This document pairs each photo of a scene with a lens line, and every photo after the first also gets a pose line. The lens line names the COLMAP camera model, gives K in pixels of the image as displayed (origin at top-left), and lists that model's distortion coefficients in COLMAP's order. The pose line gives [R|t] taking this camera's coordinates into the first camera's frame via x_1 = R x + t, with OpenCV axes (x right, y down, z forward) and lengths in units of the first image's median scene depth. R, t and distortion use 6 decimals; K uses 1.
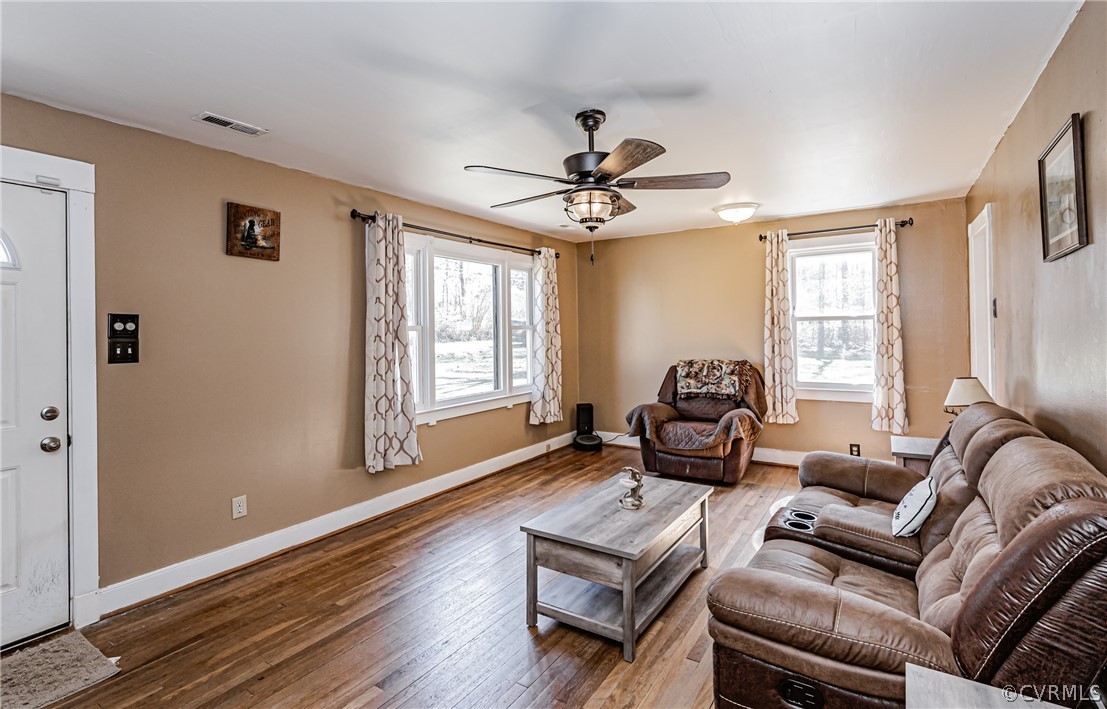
lens RADIAL K [[525.9, 0, 554.0], [0, 525.9, 329.7], [0, 0, 1]] dist [0.000535, -0.000057]
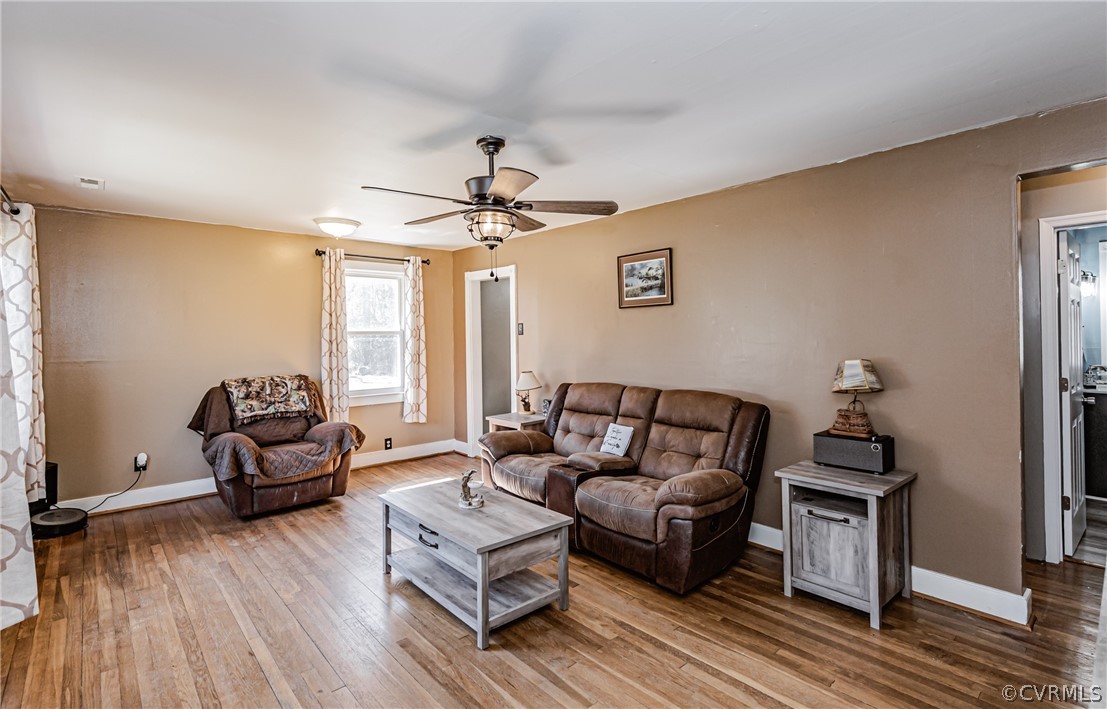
lens RADIAL K [[525.9, 0, 554.0], [0, 525.9, 329.7], [0, 0, 1]] dist [0.000535, -0.000057]
pose [[0.269669, 0.022774, 0.962684, -0.488182], [0.004626, 0.999678, -0.024945, 0.001846], [-0.962942, 0.011180, 0.269477, 0.313691]]
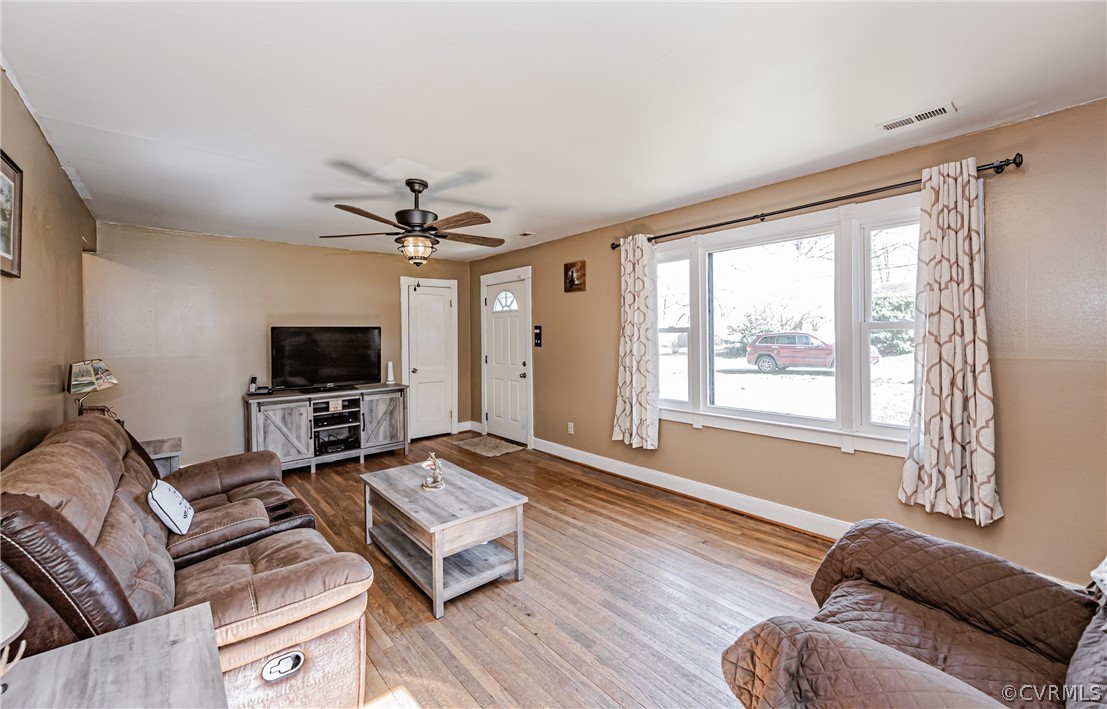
lens RADIAL K [[449.8, 0, 550.2], [0, 449.8, 338.0], [0, 0, 1]] dist [0.000467, 0.000037]
pose [[-0.291491, 0.024869, -0.956250, 0.588010], [0.018239, 0.999625, 0.020437, -0.008272], [0.956400, -0.011484, -0.291835, 0.889358]]
